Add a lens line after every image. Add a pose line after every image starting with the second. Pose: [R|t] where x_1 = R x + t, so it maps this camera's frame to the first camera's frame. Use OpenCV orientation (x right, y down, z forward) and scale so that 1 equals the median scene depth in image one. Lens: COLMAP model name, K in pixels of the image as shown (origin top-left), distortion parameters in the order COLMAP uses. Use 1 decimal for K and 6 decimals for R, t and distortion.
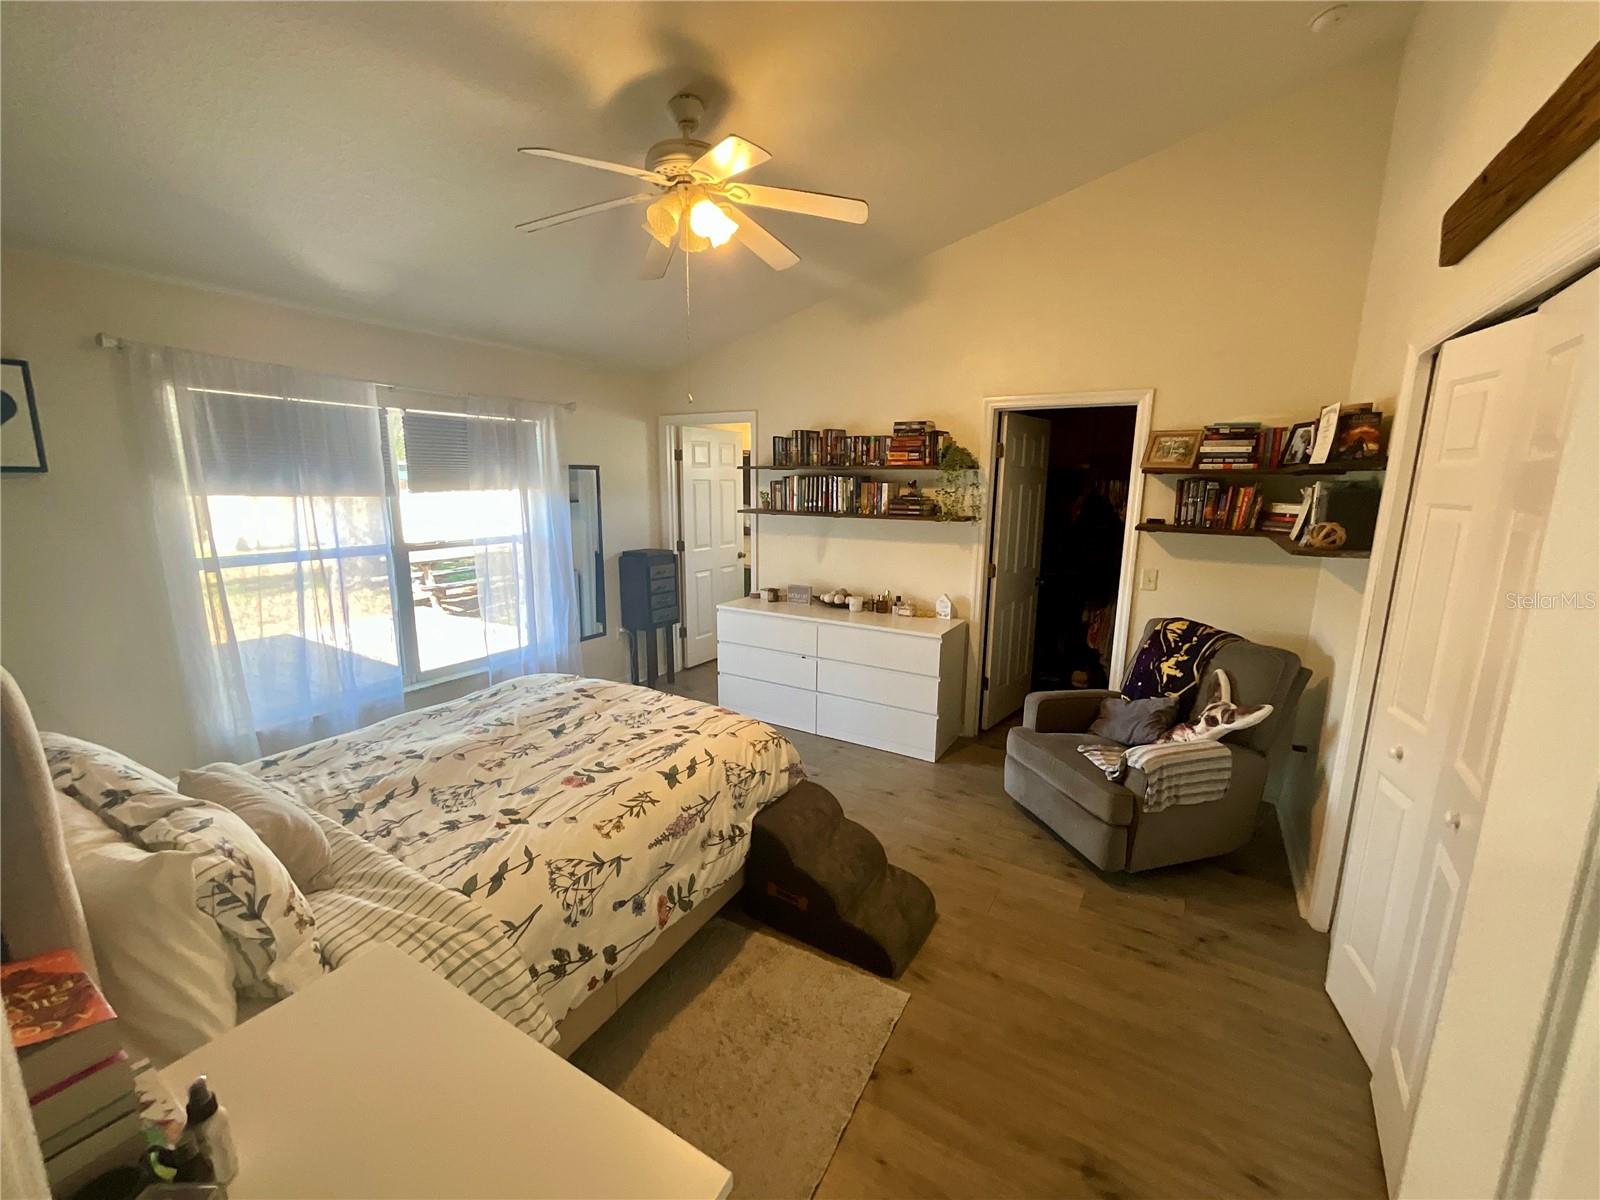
lens RADIAL K [[651.0, 0, 788.5], [0, 651.0, 601.5], [0, 0, 1]] dist [-0.003910, 0.001779]
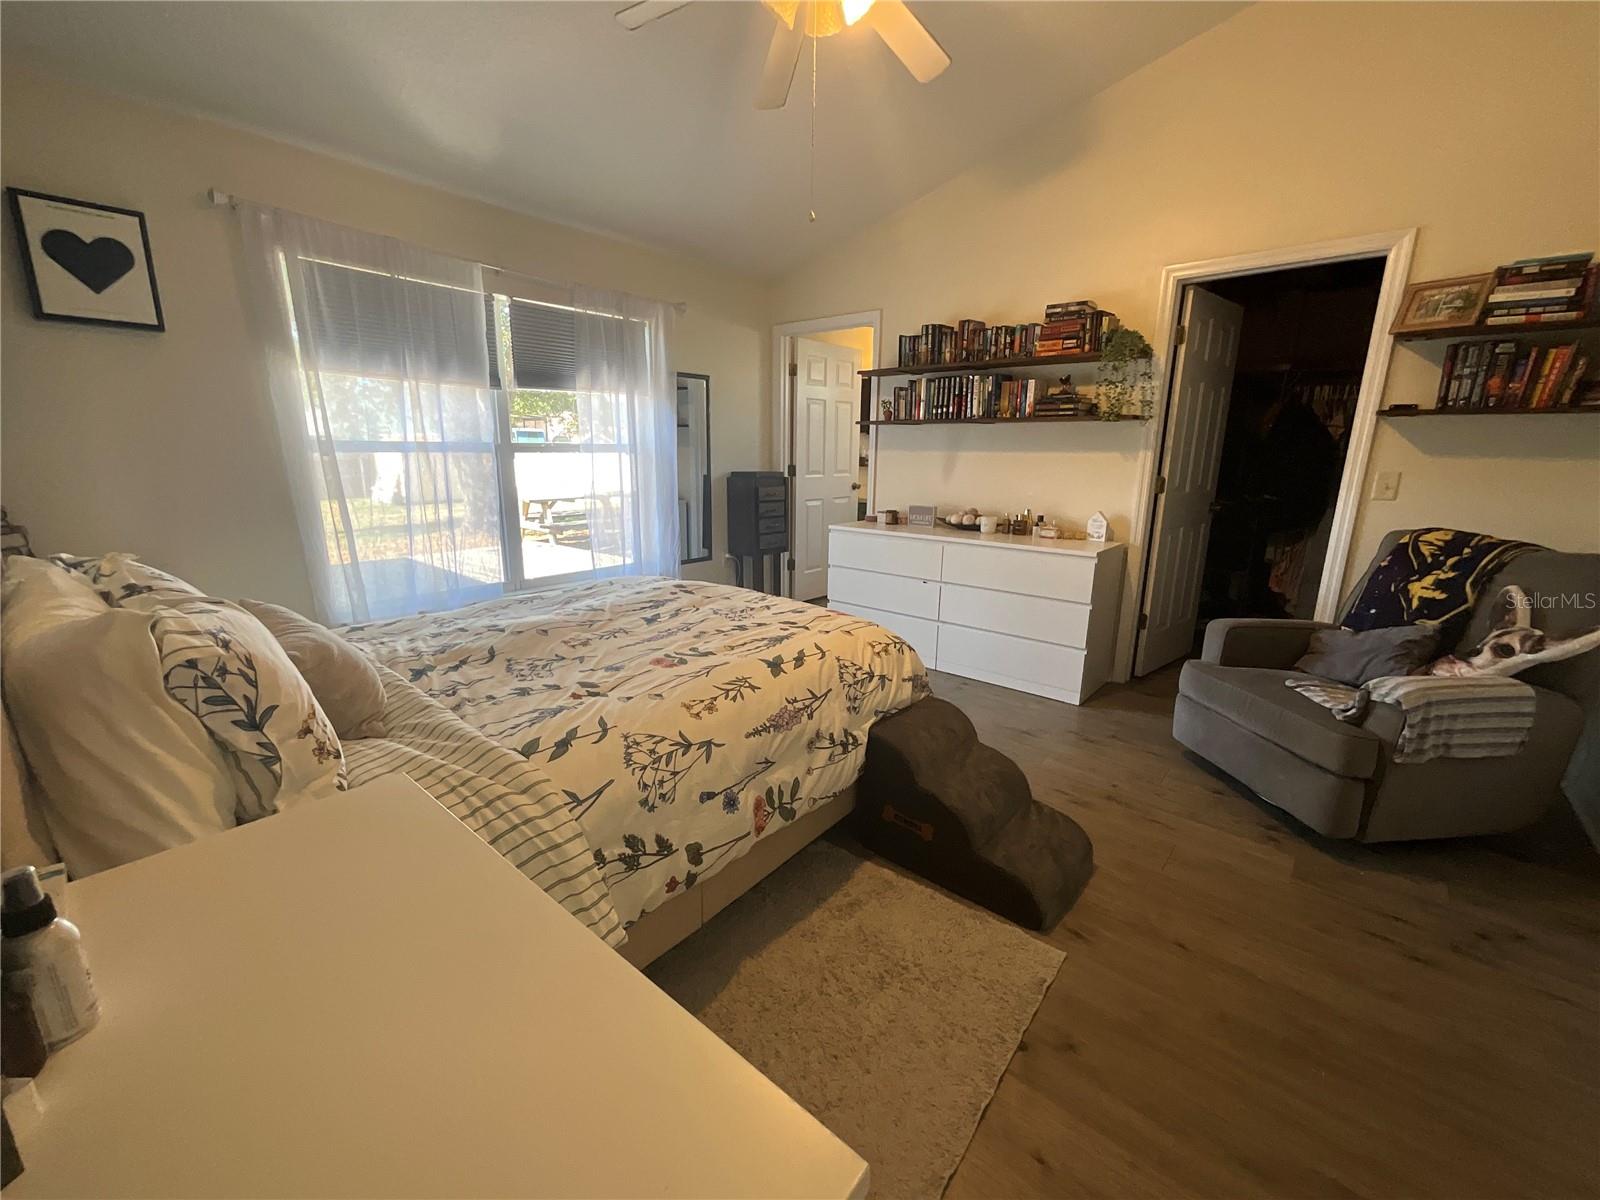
lens RADIAL K [[651.0, 0, 786.3], [0, 651.0, 599.0], [0, 0, 1]] dist [-0.003910, 0.001779]
pose [[0.985512, 0.038607, -0.165153, -0.026059], [-0.032095, 0.998605, 0.041921, 0.127673], [0.166541, -0.036013, 0.985377, 0.154552]]
